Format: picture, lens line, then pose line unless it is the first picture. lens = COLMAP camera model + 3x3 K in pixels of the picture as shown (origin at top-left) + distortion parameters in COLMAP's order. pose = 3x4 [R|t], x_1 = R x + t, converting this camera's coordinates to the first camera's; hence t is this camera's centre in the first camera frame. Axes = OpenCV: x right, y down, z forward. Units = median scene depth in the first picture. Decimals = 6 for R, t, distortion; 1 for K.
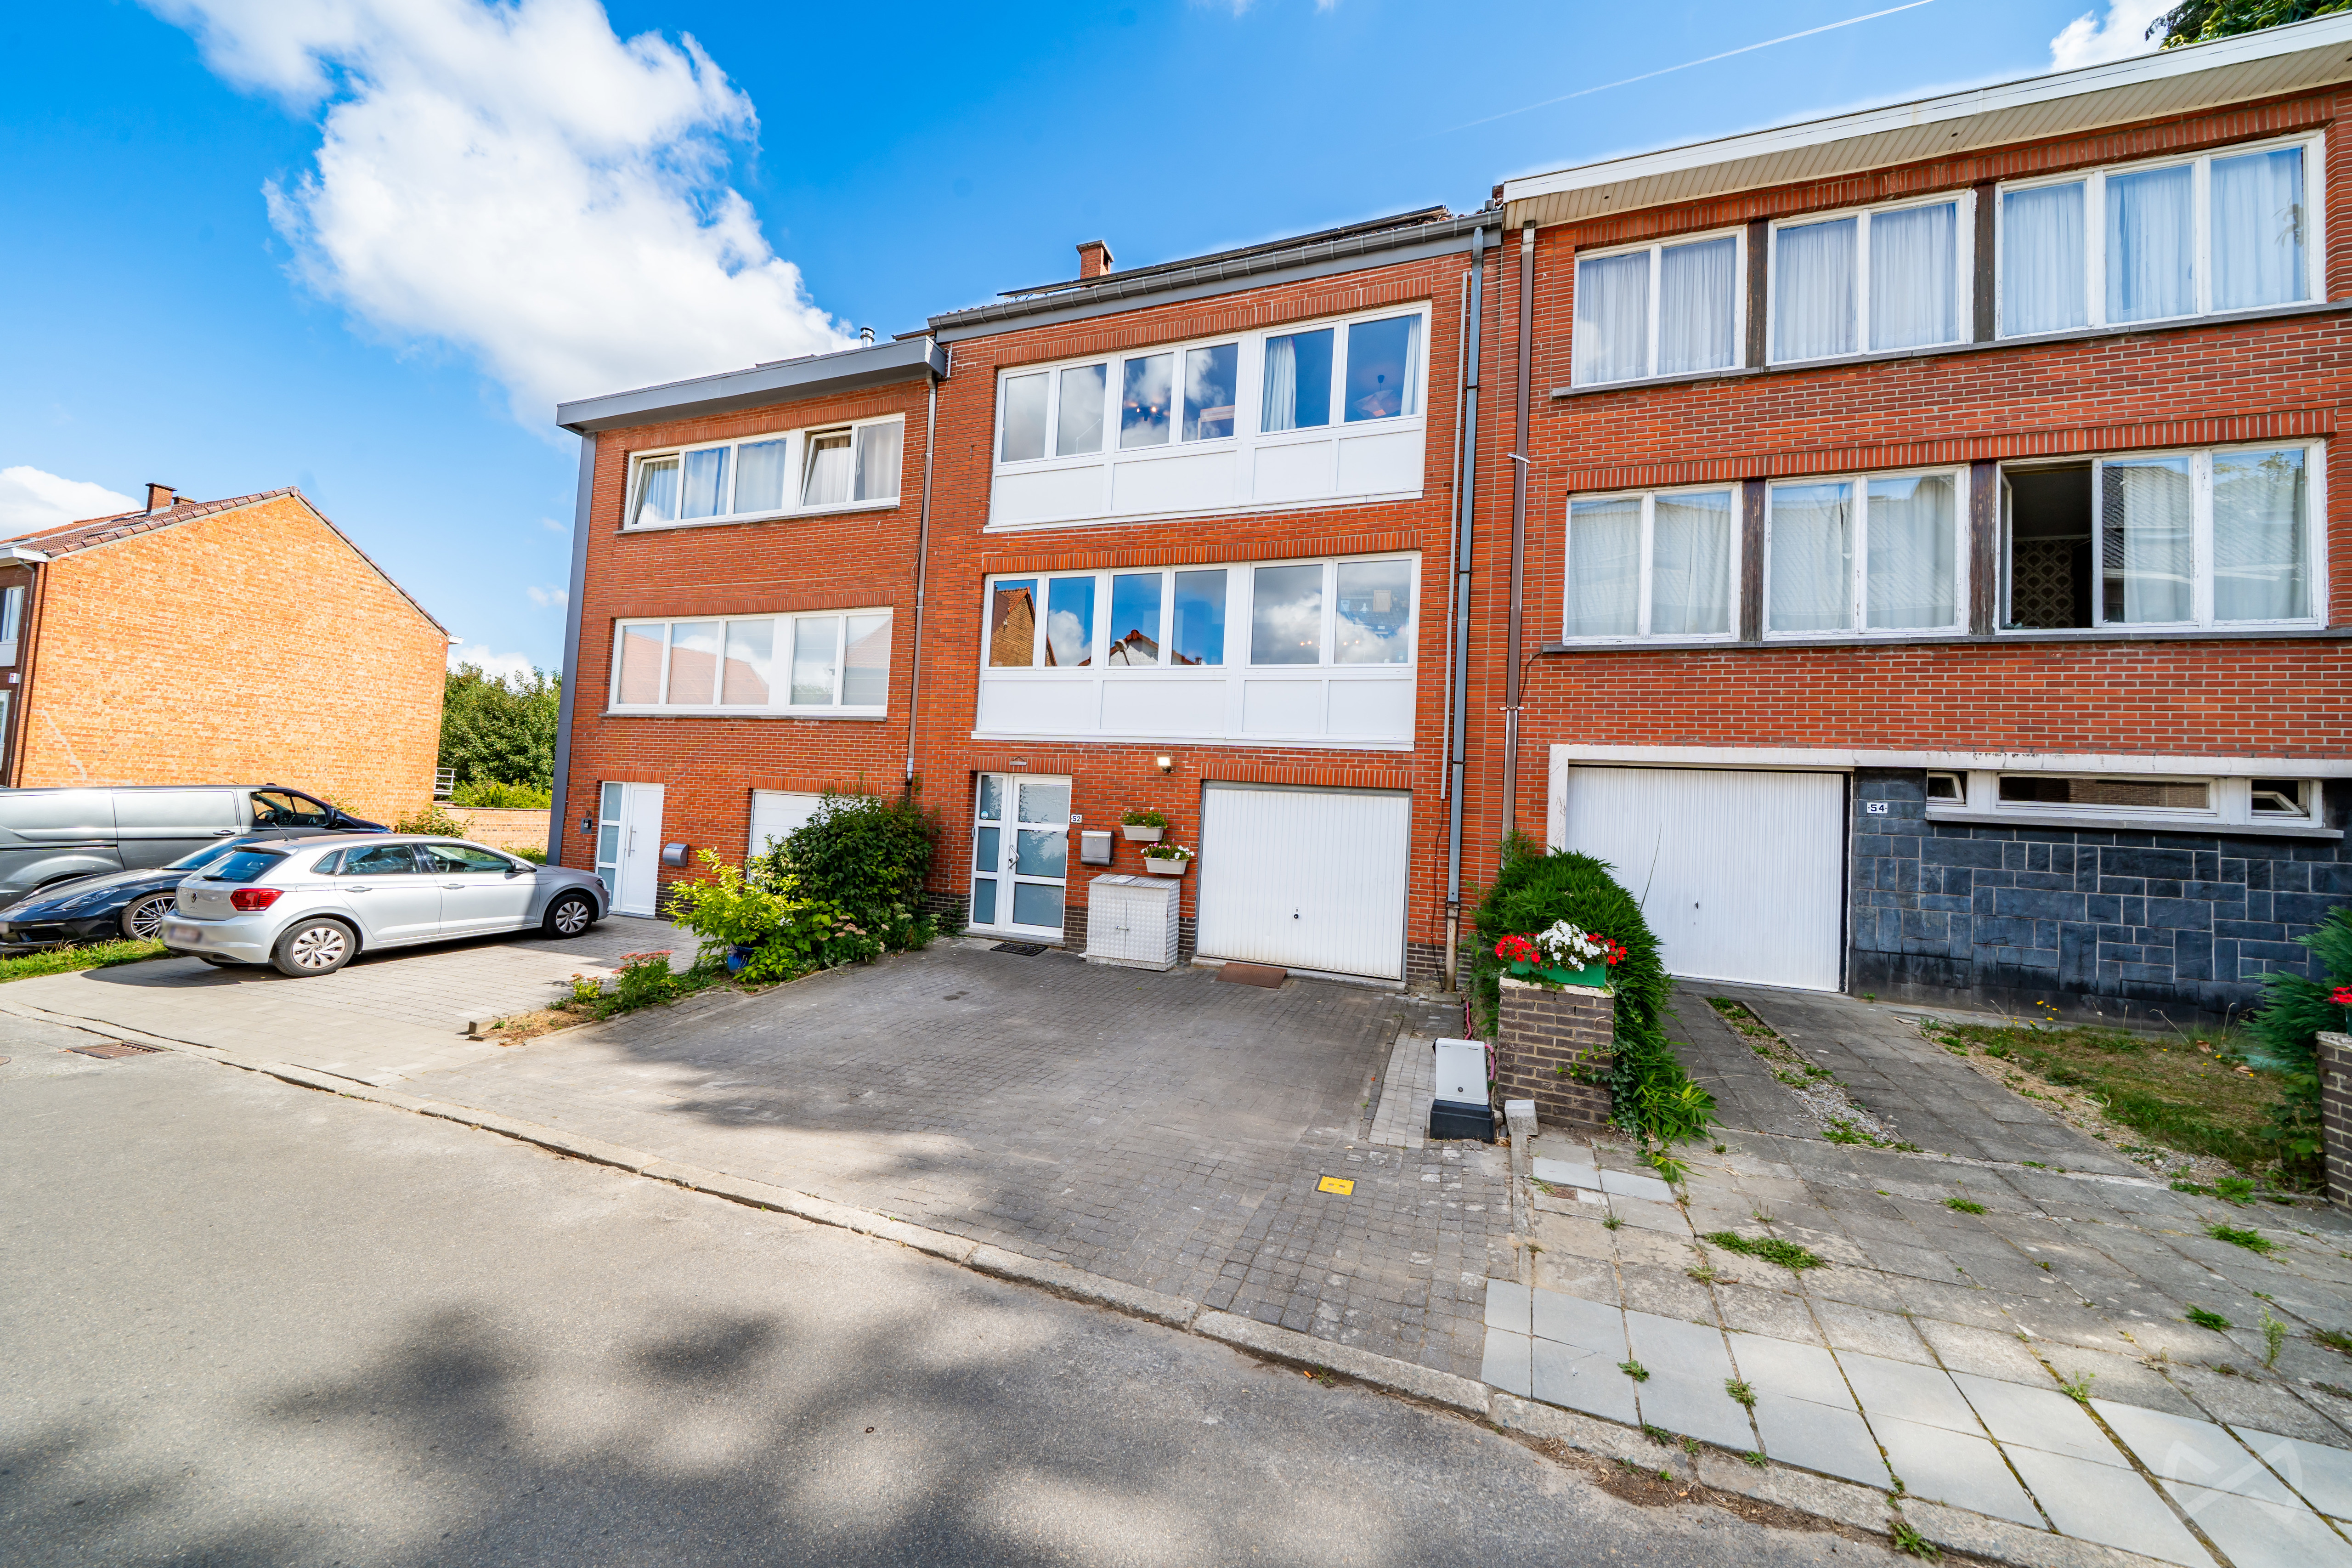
lens RADIAL K [[802.1, 0, 1163.7], [0, 802.1, 779.7], [0, 0, 1]] dist [-0.002776, -0.000156]
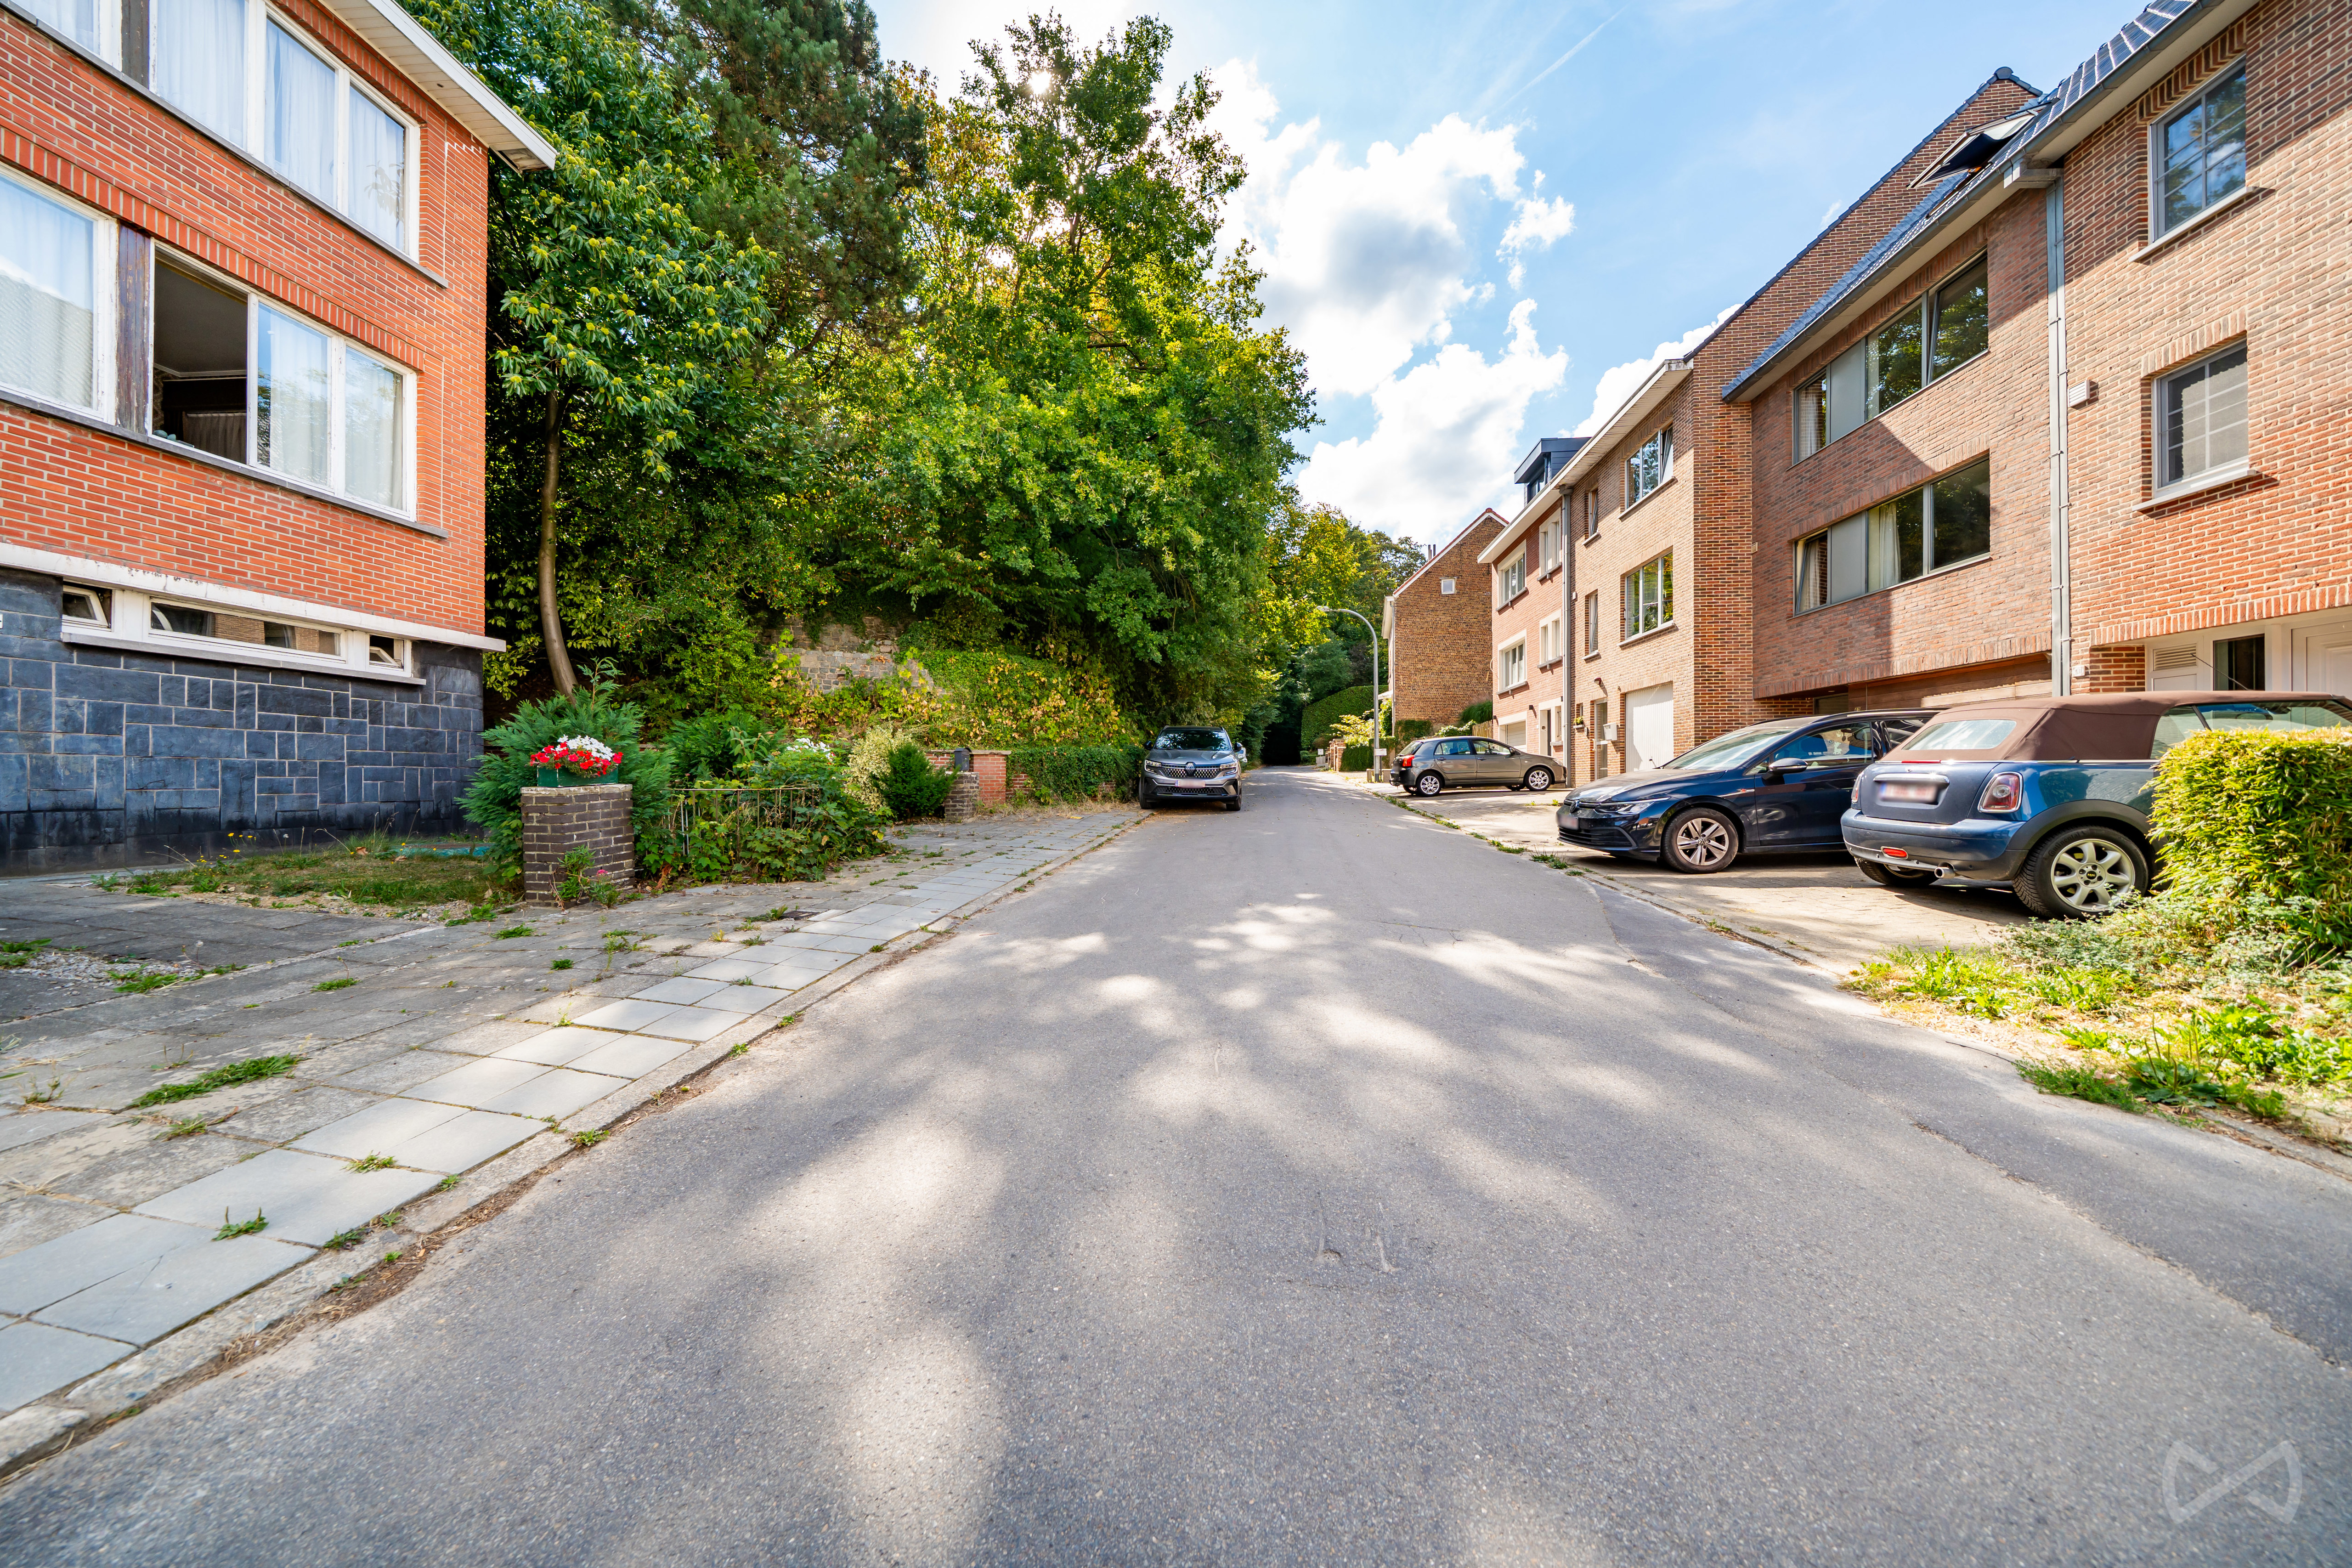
lens RADIAL K [[802.1, 0, 1163.7], [0, 802.1, 779.7], [0, 0, 1]] dist [-0.002776, -0.000156]
pose [[-0.277506, -0.048837, 0.959482, -0.131079], [-0.050761, 0.998057, 0.036119, 0.110924], [-0.959382, -0.038681, -0.279446, 0.174695]]
